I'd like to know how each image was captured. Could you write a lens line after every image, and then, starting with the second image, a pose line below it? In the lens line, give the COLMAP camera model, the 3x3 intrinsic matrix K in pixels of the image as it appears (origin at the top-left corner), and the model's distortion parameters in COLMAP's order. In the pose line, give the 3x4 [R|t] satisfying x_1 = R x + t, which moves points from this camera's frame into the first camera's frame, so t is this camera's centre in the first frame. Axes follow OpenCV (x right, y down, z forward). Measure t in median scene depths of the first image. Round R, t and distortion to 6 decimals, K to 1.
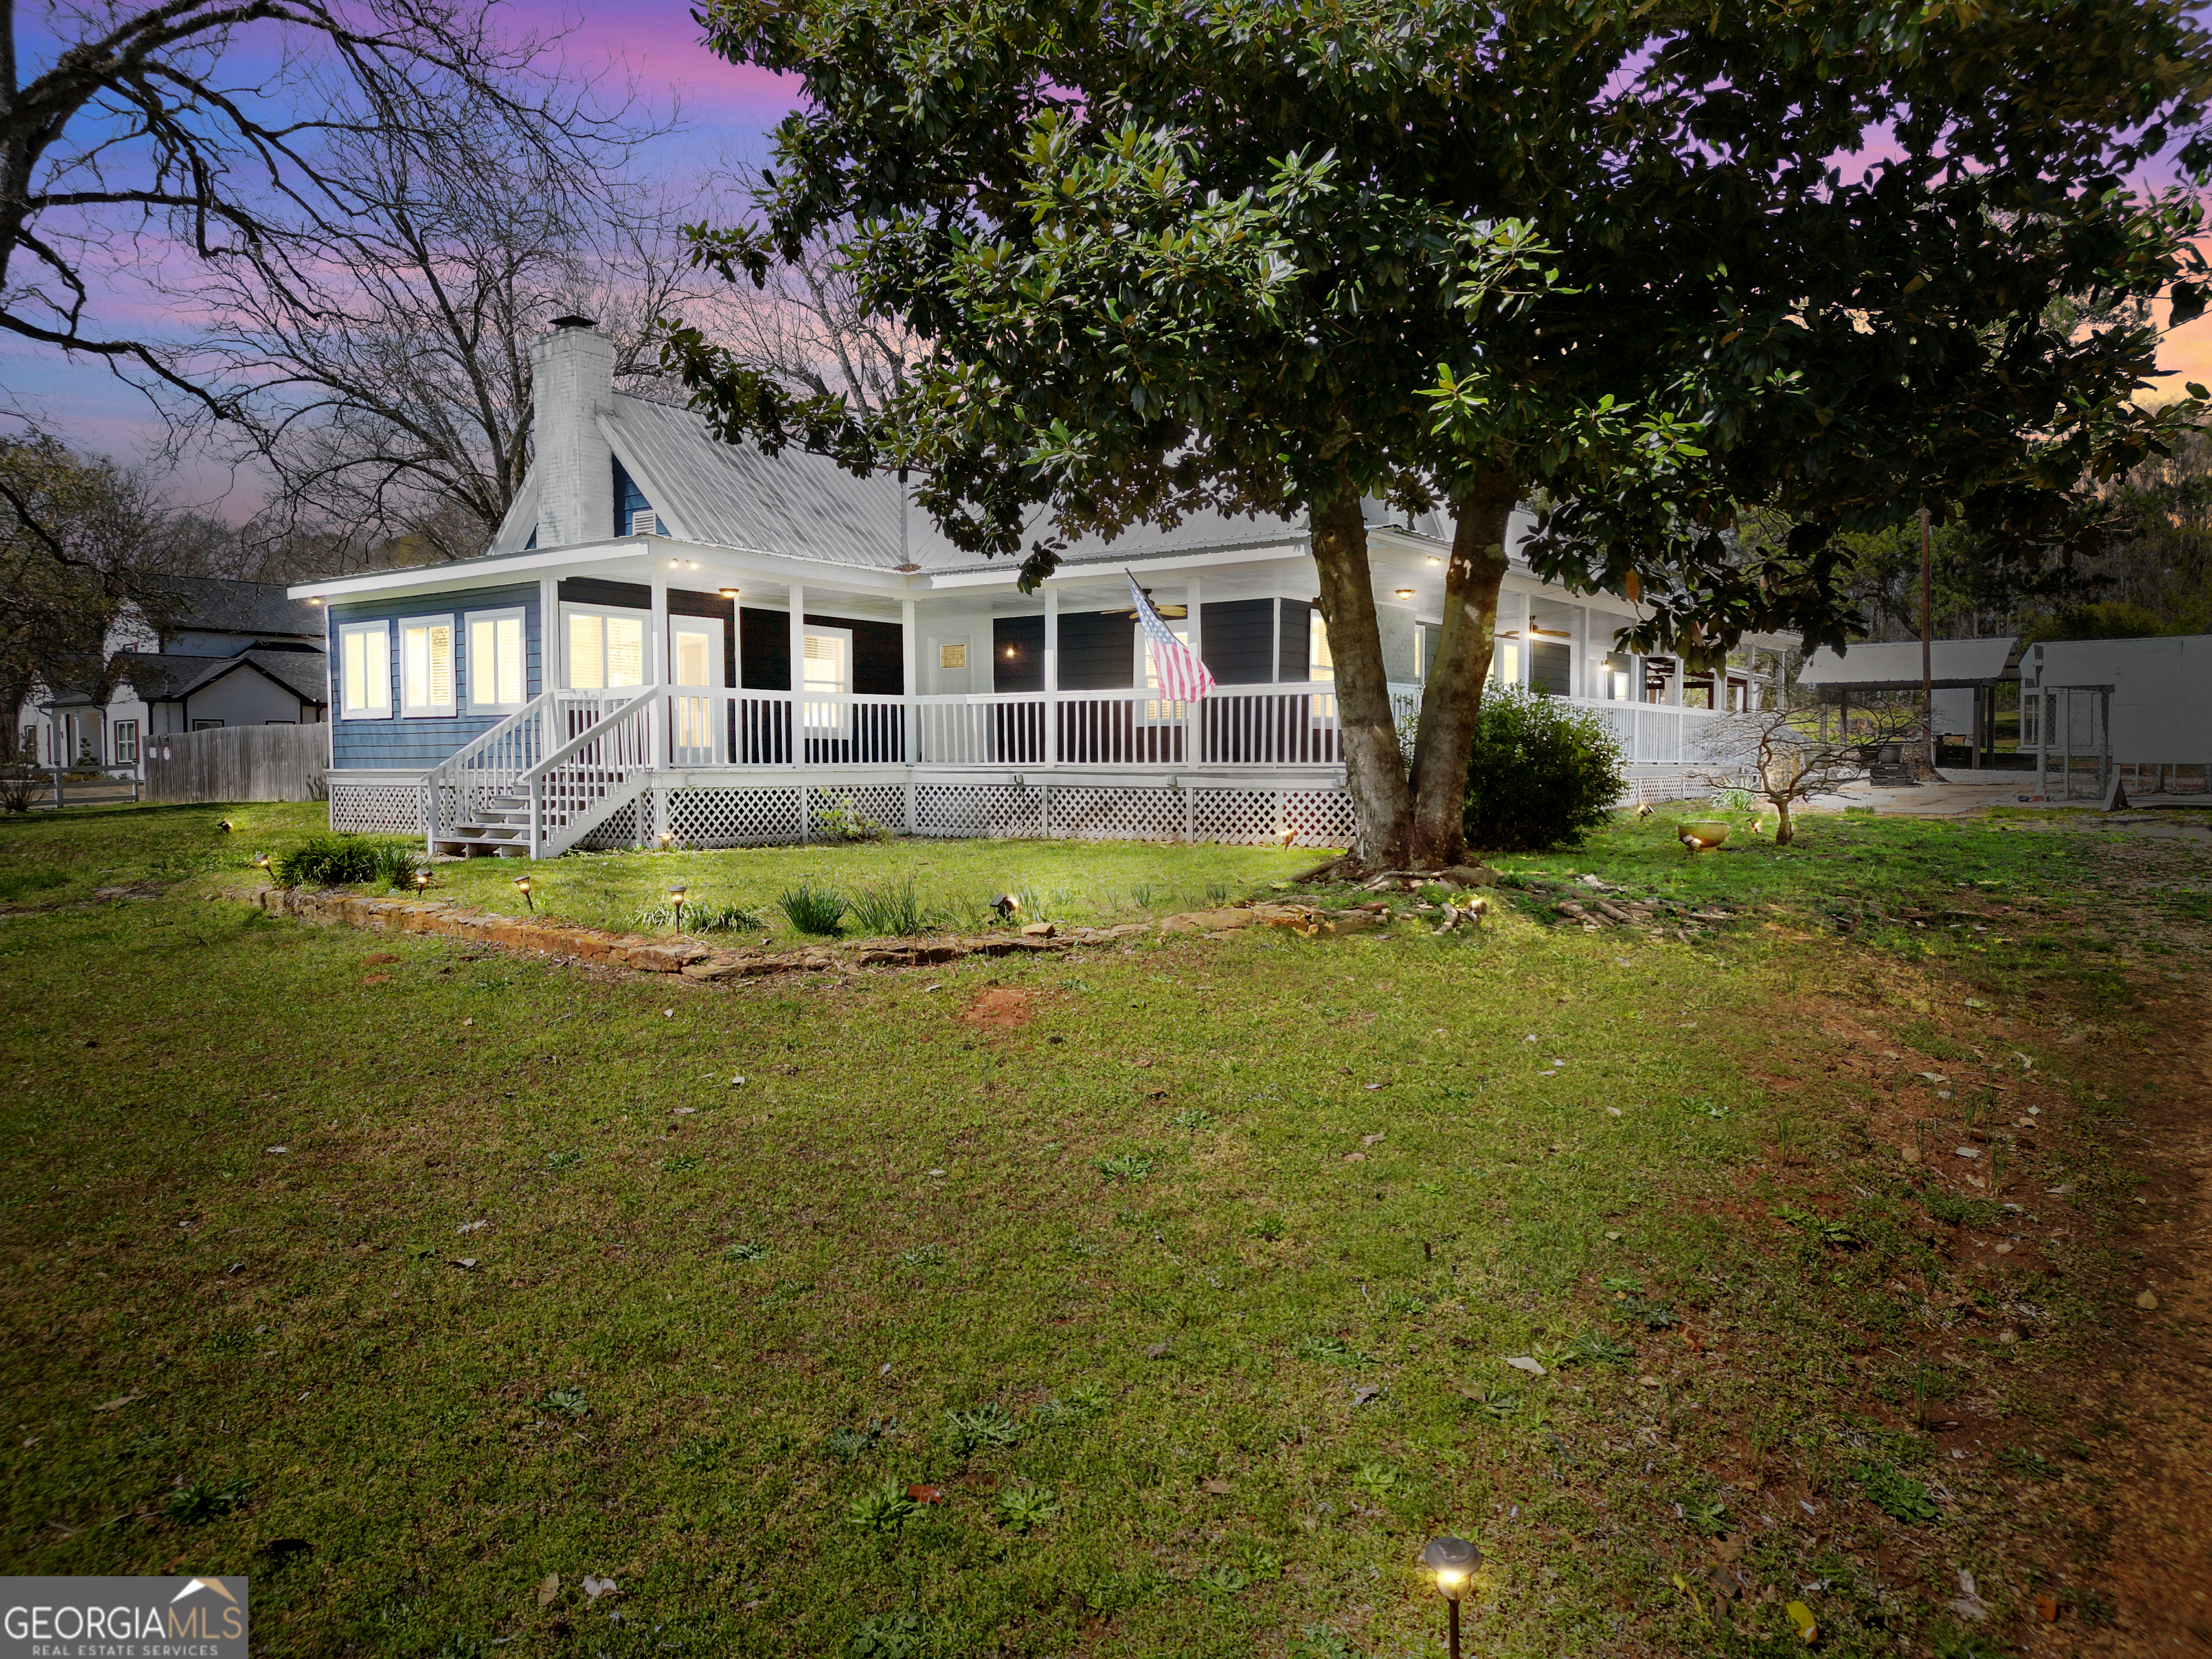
lens RADIAL K [[1653.0, 0, 1198.9], [0, 1653.0, 826.5], [0, 0, 1]] dist [0.031459, -0.003340]
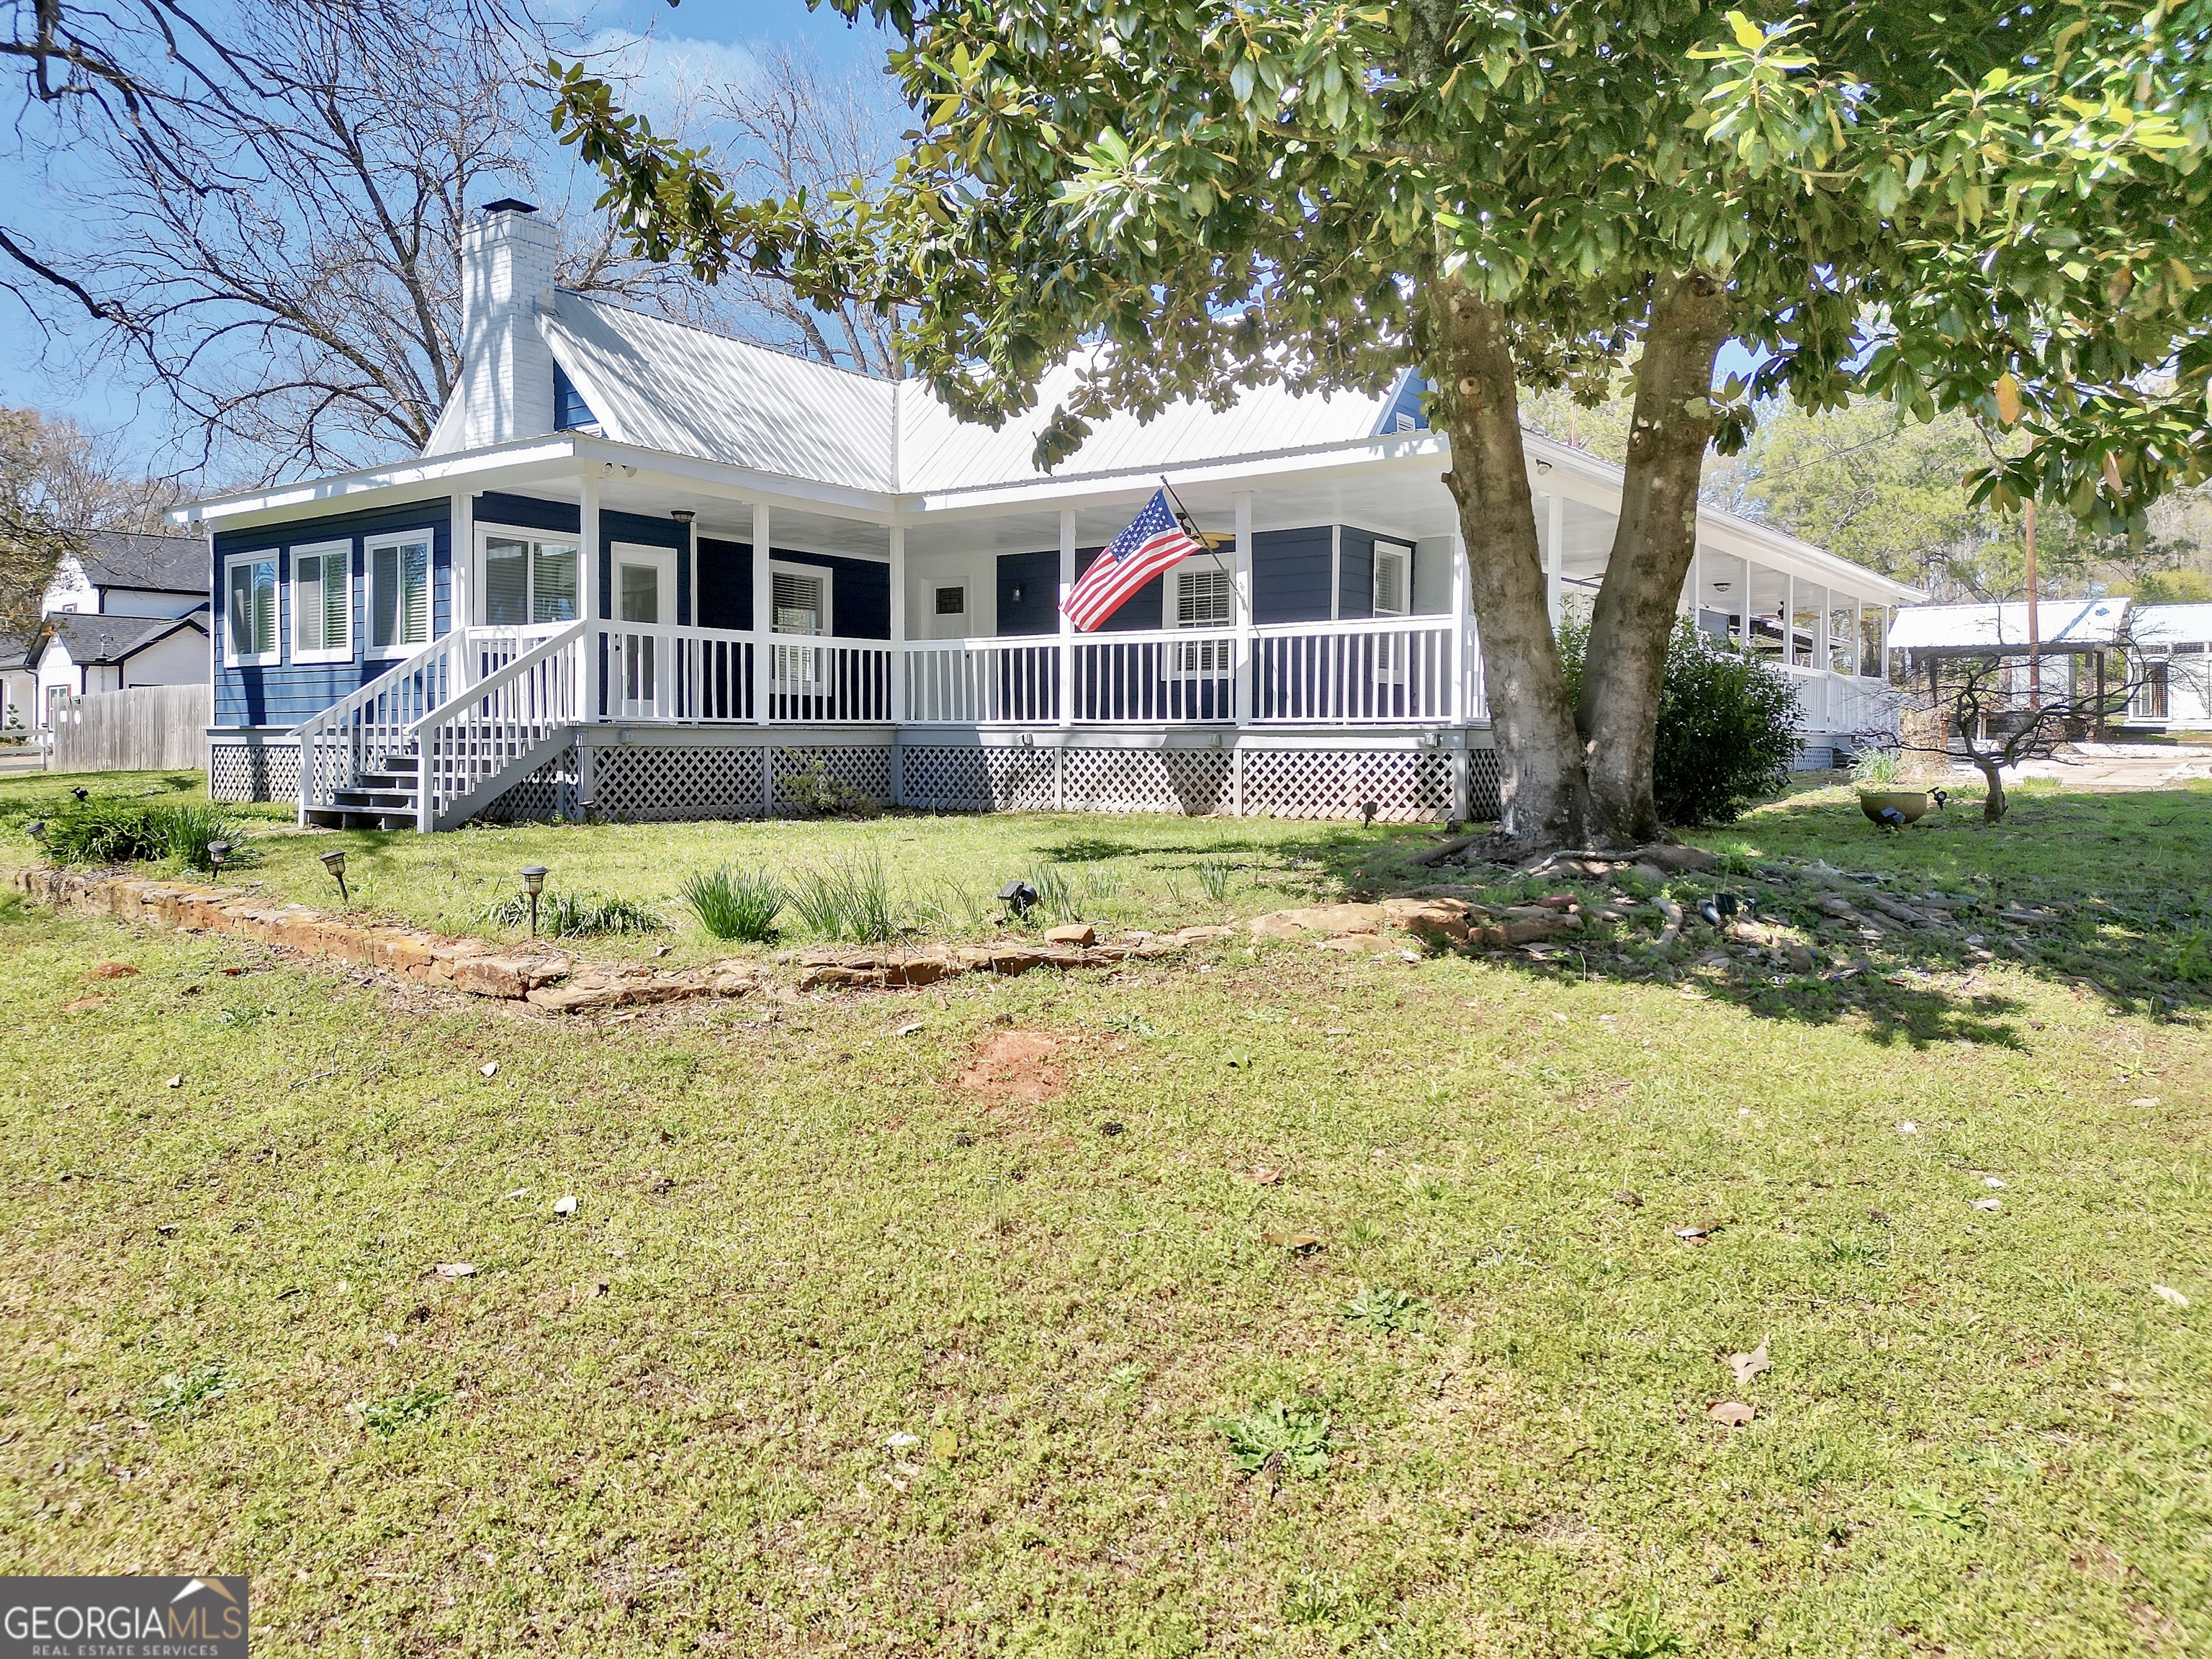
lens RADIAL K [[1653.0, 0, 1107.6], [0, 1653.0, 818.5], [0, 0, 1]] dist [0.031459, -0.003340]
pose [[0.998575, 0.002634, -0.053305, -0.031158], [-0.002391, 0.999986, 0.004619, 0.008461], [0.053317, -0.004485, 0.998568, 0.224707]]
